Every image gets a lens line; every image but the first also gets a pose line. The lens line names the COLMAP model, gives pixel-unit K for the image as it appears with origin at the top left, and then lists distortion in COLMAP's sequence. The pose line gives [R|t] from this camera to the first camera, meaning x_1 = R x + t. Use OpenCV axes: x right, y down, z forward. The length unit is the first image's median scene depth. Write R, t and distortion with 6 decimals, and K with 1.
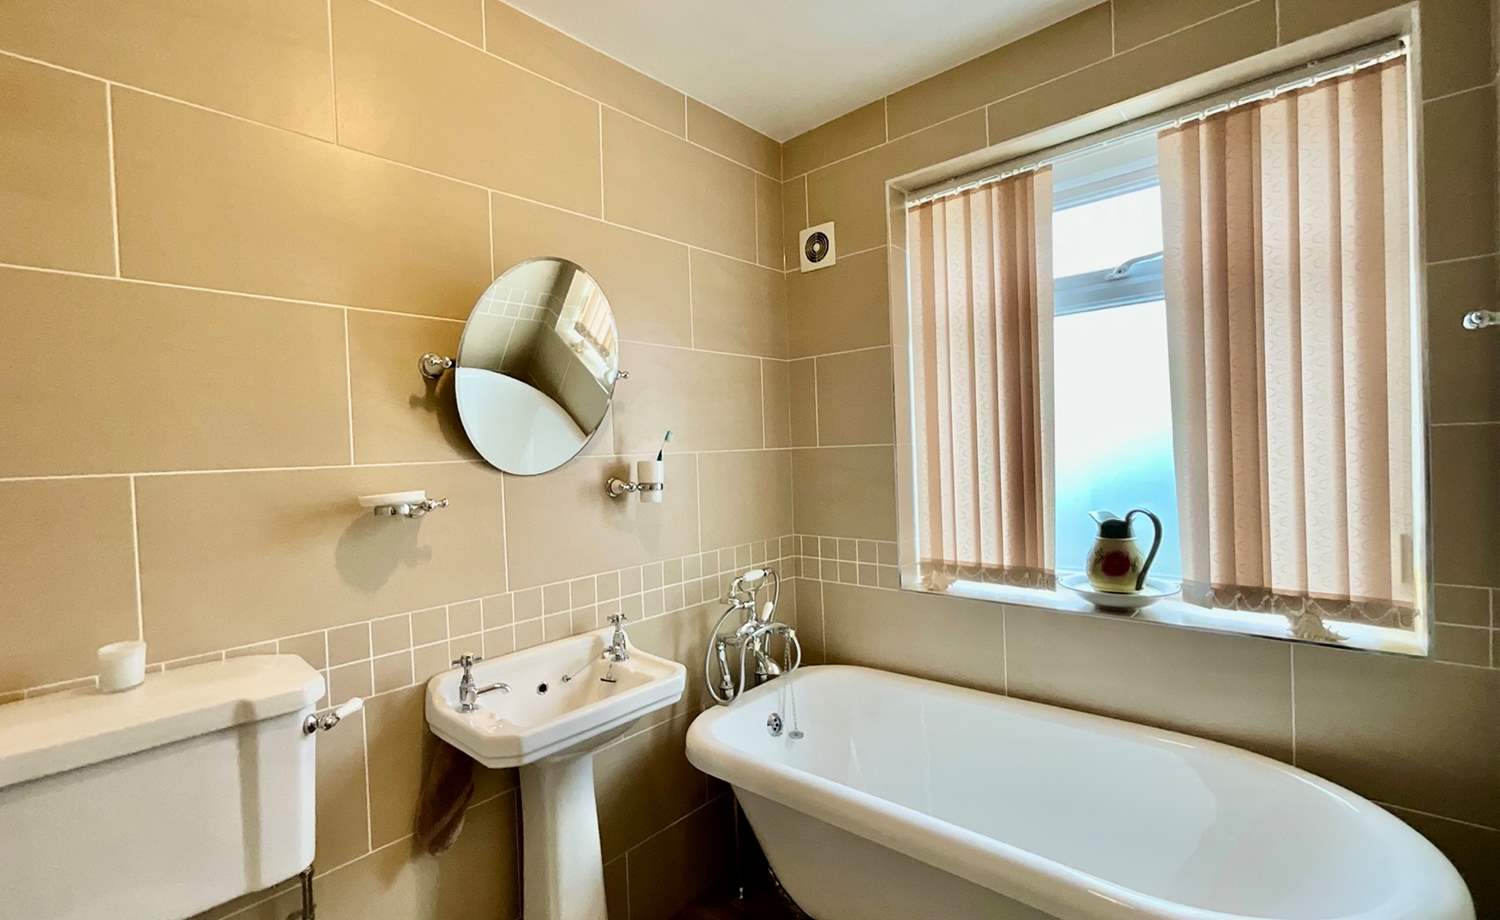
lens RADIAL K [[650.6, 0, 748.3], [0, 650.6, 459.9], [0, 0, 1]] dist [-0.001903, -0.000048]
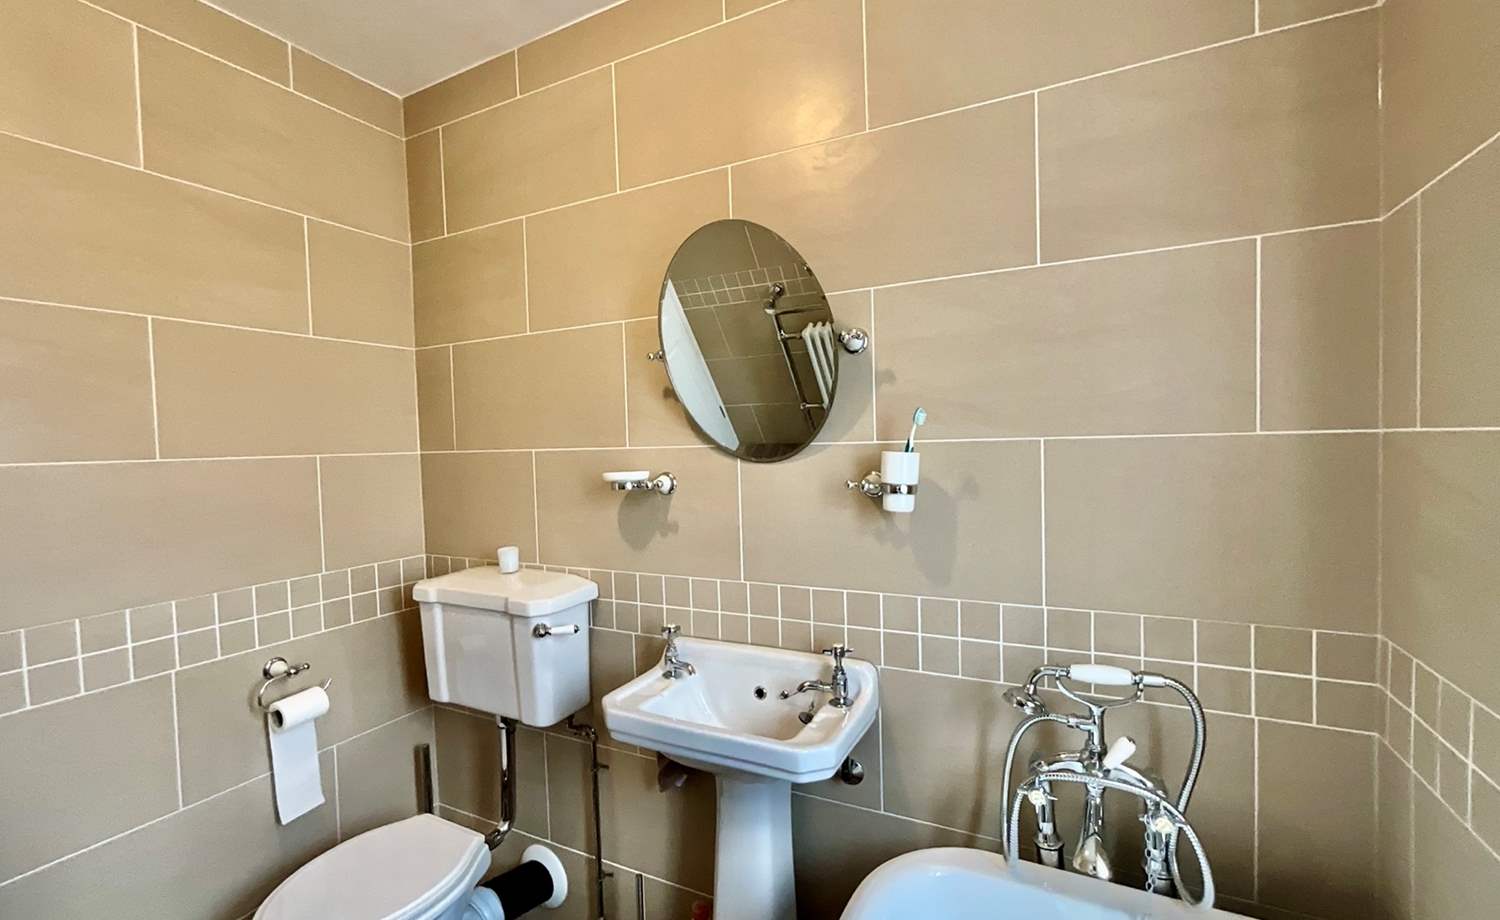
lens RADIAL K [[656.0, 0, 747.8], [0, 656.0, 463.4], [0, 0, 1]] dist [0.002191, 0.000089]
pose [[0.250305, 0.060978, -0.966245, 0.634685], [-0.001305, 0.998035, 0.062647, -0.038391], [0.968166, -0.014420, 0.249893, 0.849987]]
